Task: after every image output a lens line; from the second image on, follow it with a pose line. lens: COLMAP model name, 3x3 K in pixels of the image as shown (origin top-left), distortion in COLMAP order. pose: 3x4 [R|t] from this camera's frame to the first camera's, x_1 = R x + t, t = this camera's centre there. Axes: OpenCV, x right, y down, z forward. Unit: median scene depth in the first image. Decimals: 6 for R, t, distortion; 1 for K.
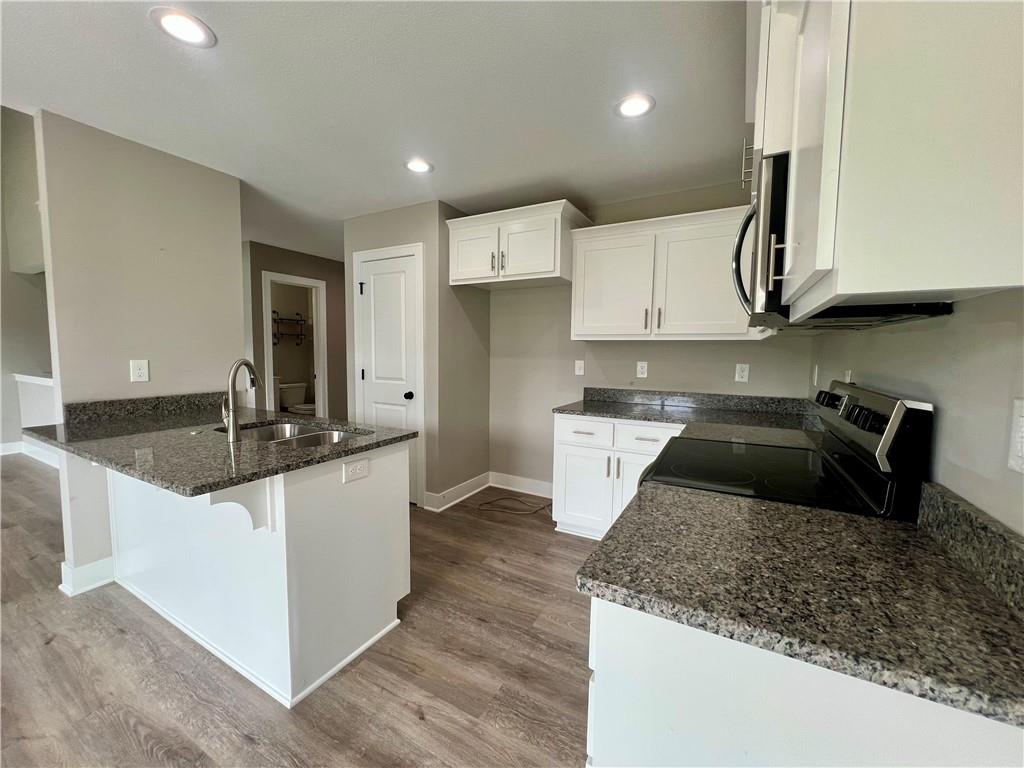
lens RADIAL K [[411.2, 0, 508.5], [0, 411.2, 382.1], [0, 0, 1]] dist [-0.001255, -0.000389]
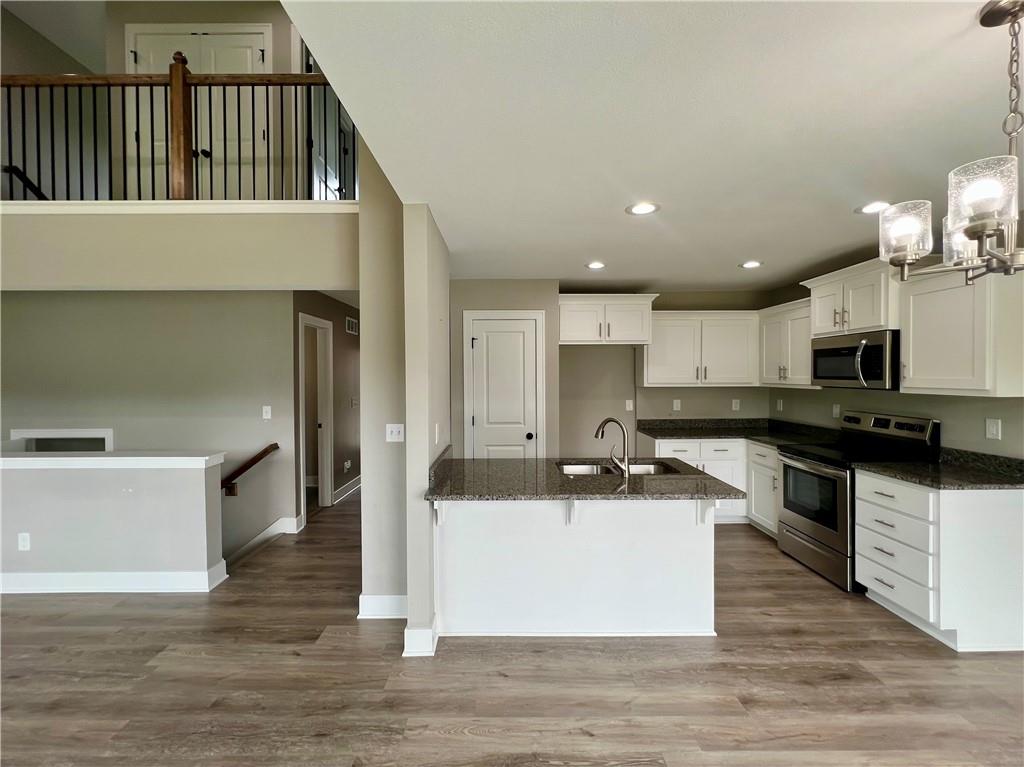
lens RADIAL K [[411.2, 0, 544.4], [0, 411.2, 382.6], [0, 0, 1]] dist [-0.001255, -0.000389]
pose [[0.870492, -0.022021, 0.491690, -0.889945], [0.052842, 0.997406, -0.048881, -0.069487], [-0.489338, 0.068533, 0.869397, -0.063514]]
